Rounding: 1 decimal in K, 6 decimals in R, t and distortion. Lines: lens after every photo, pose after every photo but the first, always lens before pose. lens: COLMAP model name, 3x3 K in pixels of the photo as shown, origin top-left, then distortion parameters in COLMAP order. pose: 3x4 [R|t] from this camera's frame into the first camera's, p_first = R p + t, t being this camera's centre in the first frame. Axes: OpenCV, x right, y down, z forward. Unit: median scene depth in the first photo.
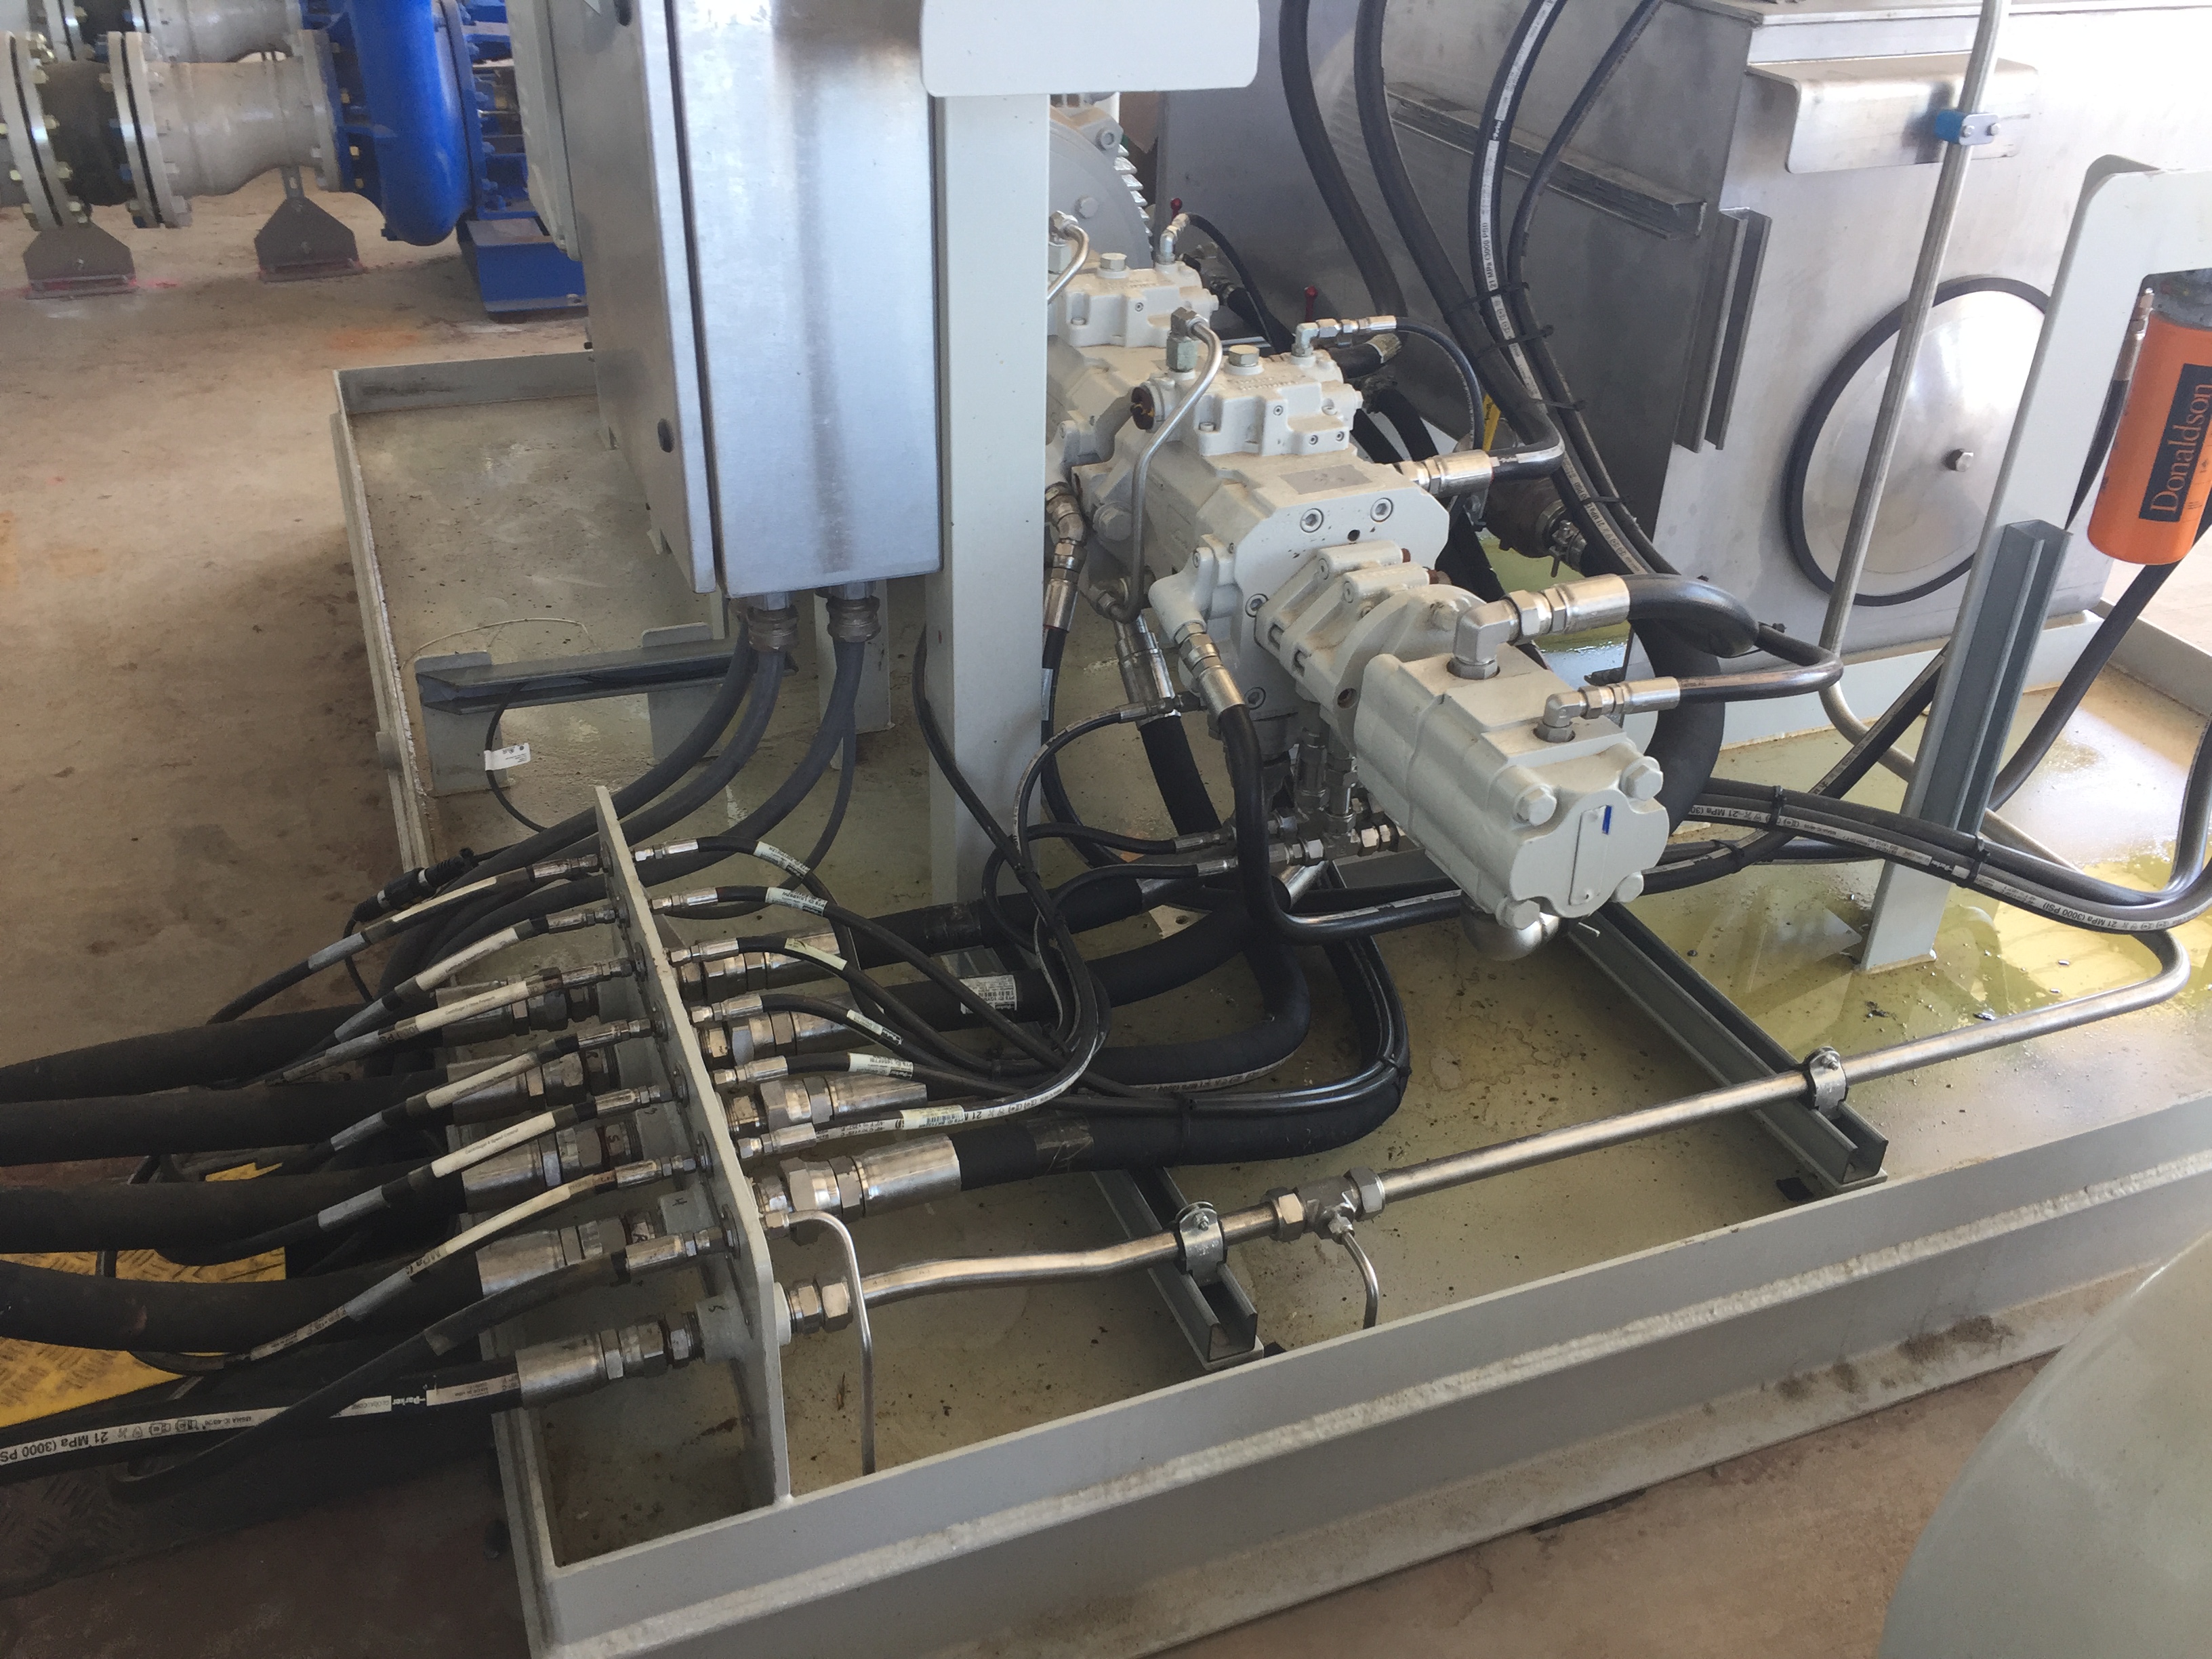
lens RADIAL K [[1895.6, 0, 1106.0], [0, 1895.6, 829.5], [0, 0, 1]] dist [0.071422, -0.110288]
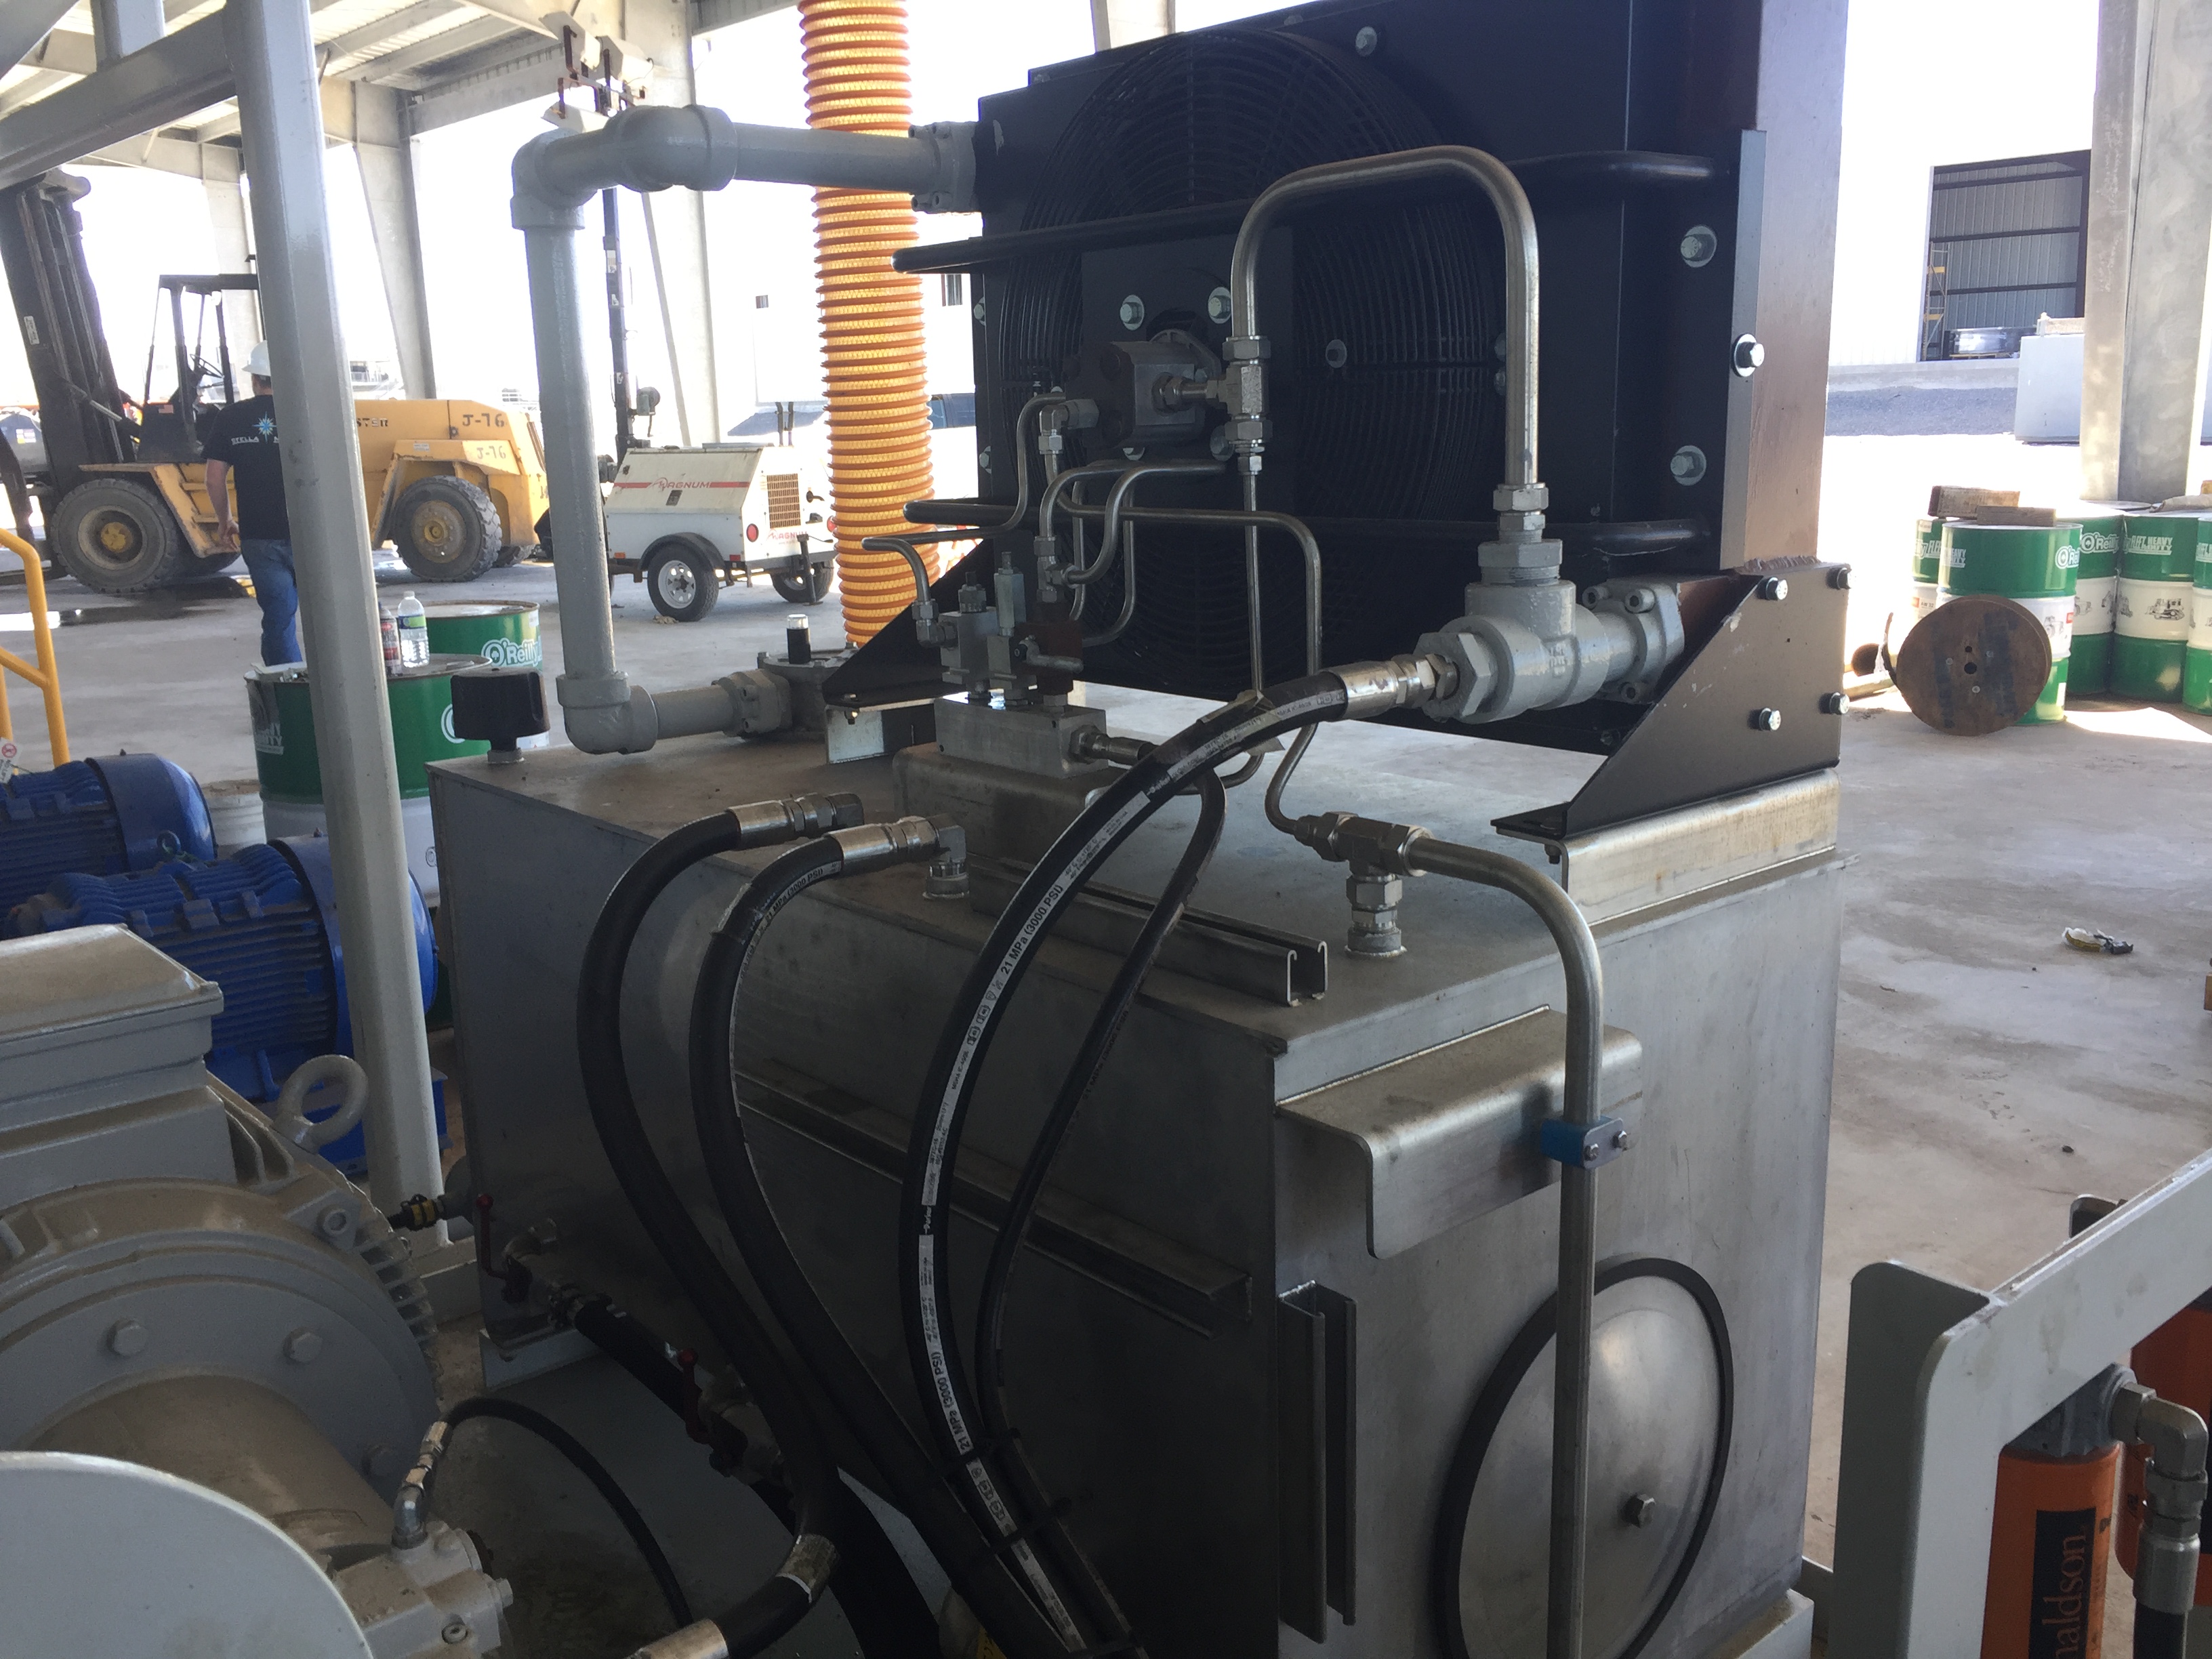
lens RADIAL K [[1874.1, 0, 1106.0], [0, 1874.1, 829.5], [0, 0, 1]] dist [0.047772, 0.001342]
pose [[0.944411, -0.120495, 0.305892, 0.080689], [0.211984, 0.934357, -0.286425, -0.289991], [-0.251299, 0.335347, 0.907960, 0.353872]]
